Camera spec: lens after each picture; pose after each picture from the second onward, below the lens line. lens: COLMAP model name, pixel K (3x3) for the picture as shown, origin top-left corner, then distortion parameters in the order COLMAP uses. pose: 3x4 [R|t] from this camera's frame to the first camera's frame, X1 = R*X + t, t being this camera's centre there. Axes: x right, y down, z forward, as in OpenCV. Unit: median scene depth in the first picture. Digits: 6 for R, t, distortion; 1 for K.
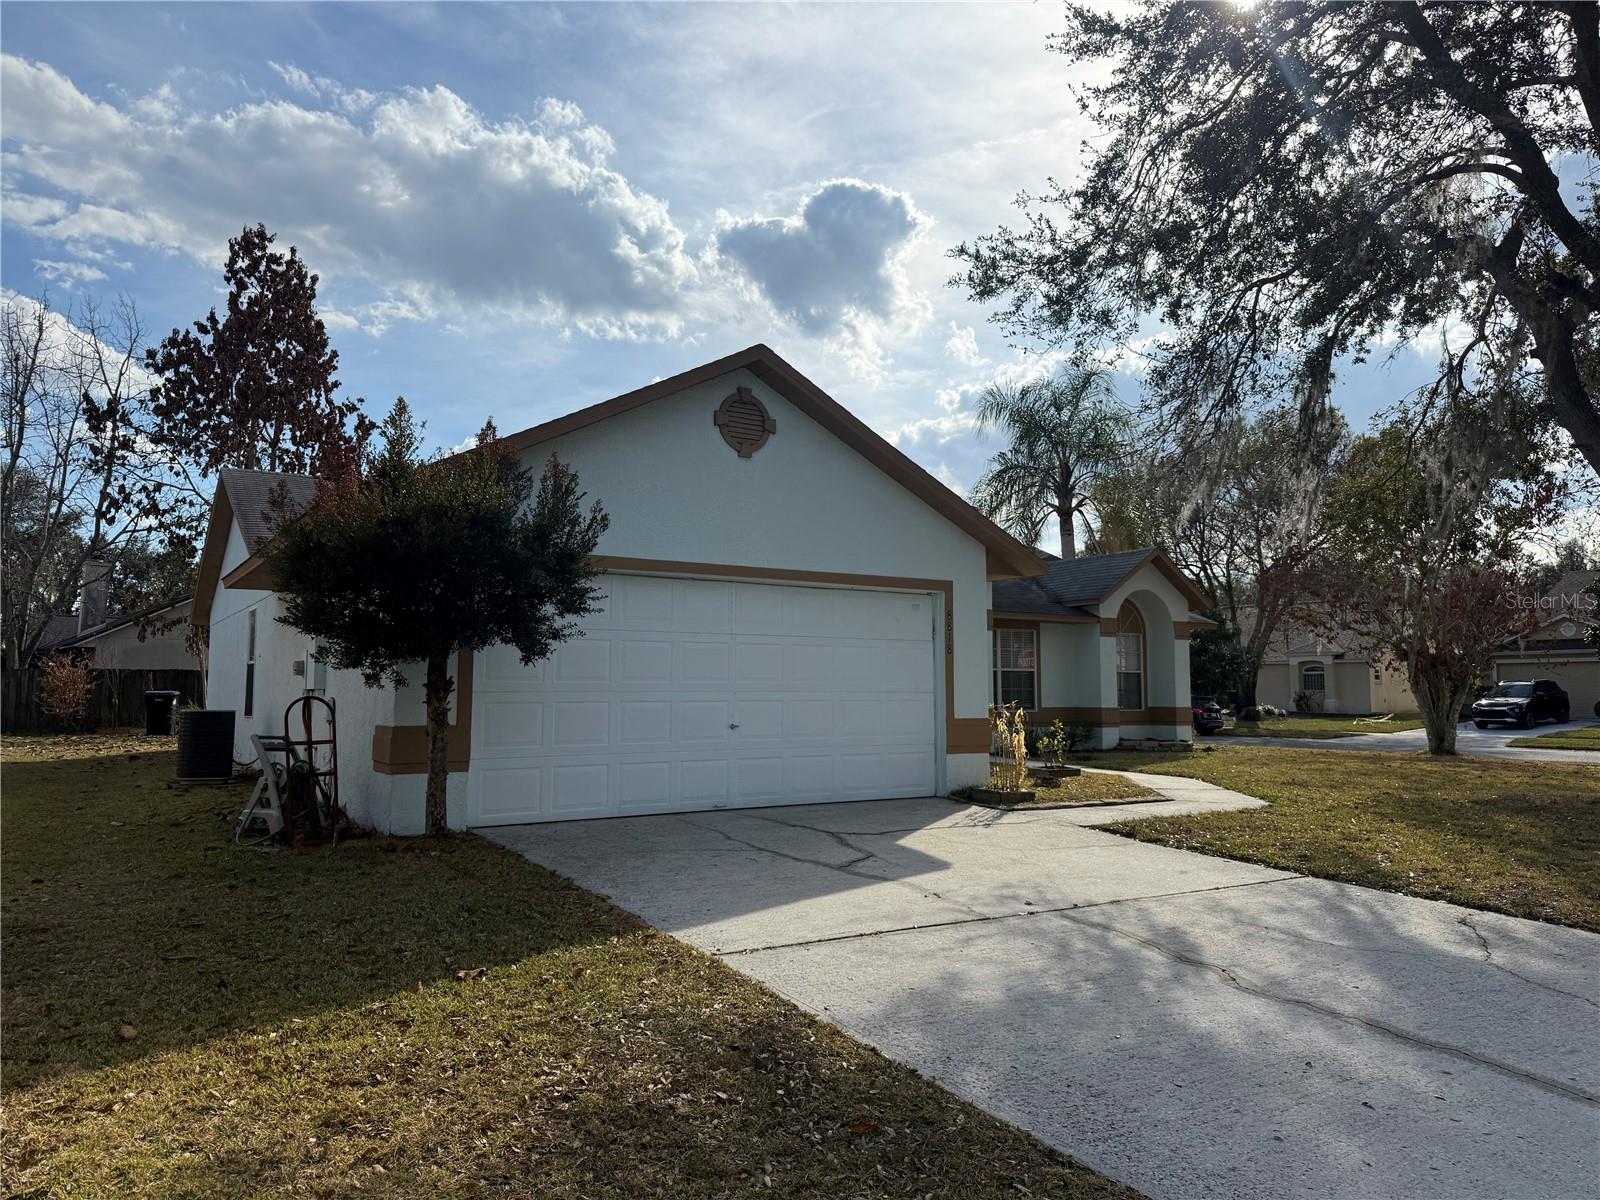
lens RADIAL K [[1114.1, 0, 778.5], [0, 1114.1, 596.1], [0, 0, 1]] dist [0.039274, -0.035099]
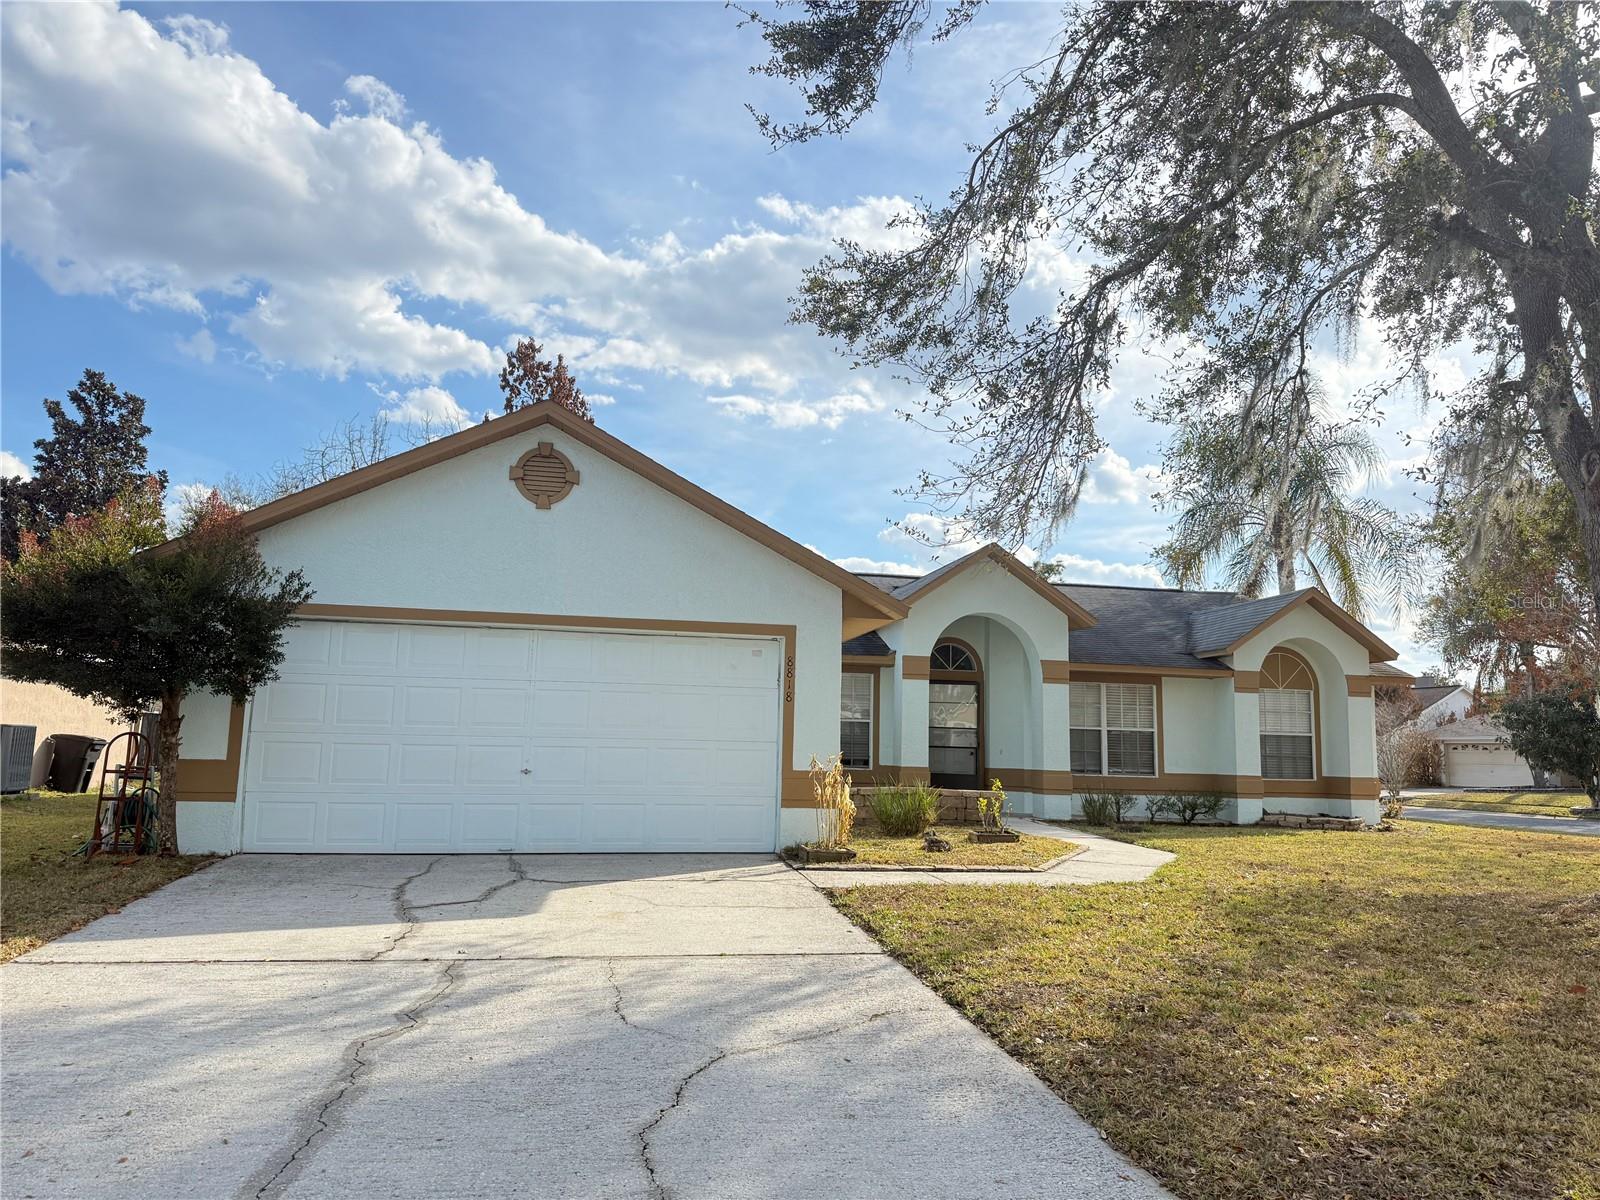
lens RADIAL K [[1096.7, 0, 800.0], [0, 1096.7, 600.0], [0, 0, 1]] dist [0.102656, -0.183044]
pose [[0.933681, -0.030385, -0.356815, 0.494330], [0.010303, 0.998261, -0.058048, 0.019347], [0.357958, 0.050523, 0.932370, 0.125464]]
